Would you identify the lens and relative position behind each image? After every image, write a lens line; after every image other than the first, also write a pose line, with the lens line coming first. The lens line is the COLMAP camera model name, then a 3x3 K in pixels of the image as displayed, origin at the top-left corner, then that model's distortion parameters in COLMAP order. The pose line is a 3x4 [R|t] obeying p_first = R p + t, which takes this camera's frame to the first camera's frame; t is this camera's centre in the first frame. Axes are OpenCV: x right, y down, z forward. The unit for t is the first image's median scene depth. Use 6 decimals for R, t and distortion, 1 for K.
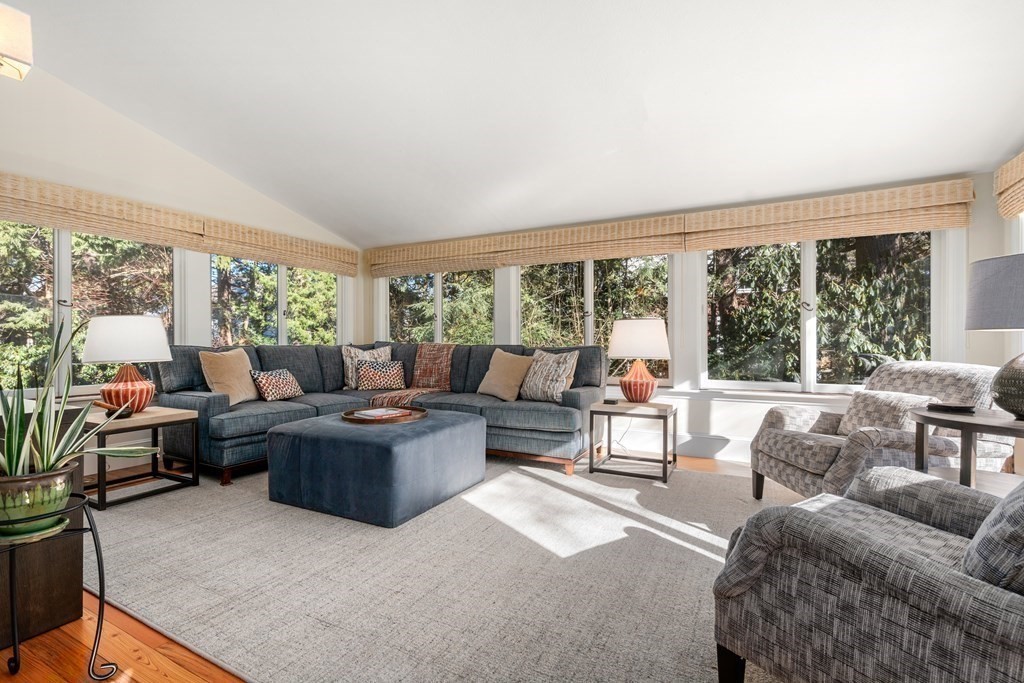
lens RADIAL K [[473.7, 0, 508.4], [0, 473.7, 342.2], [0, 0, 1]] dist [-0.001014, -0.000038]
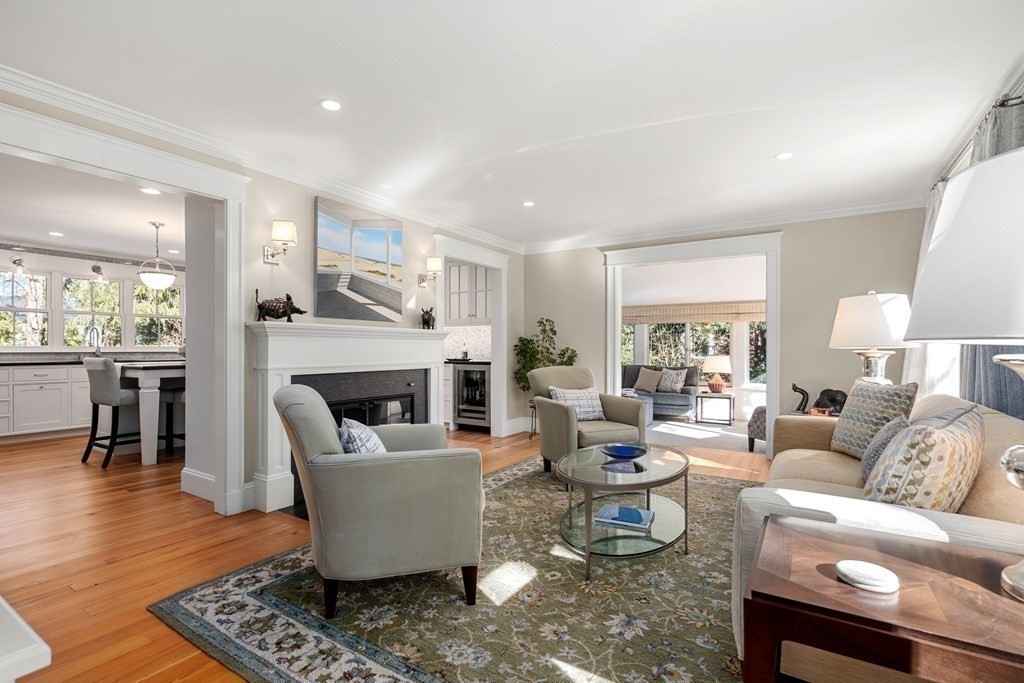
lens RADIAL K [[473.7, 0, 514.6], [0, 473.7, 343.4], [0, 0, 1]] dist [-0.001014, -0.000038]
pose [[0.997058, 0.002152, -0.076618, -0.474242], [-0.003252, 0.999893, -0.014239, -0.066297], [0.076580, 0.014446, 0.996959, -1.215830]]
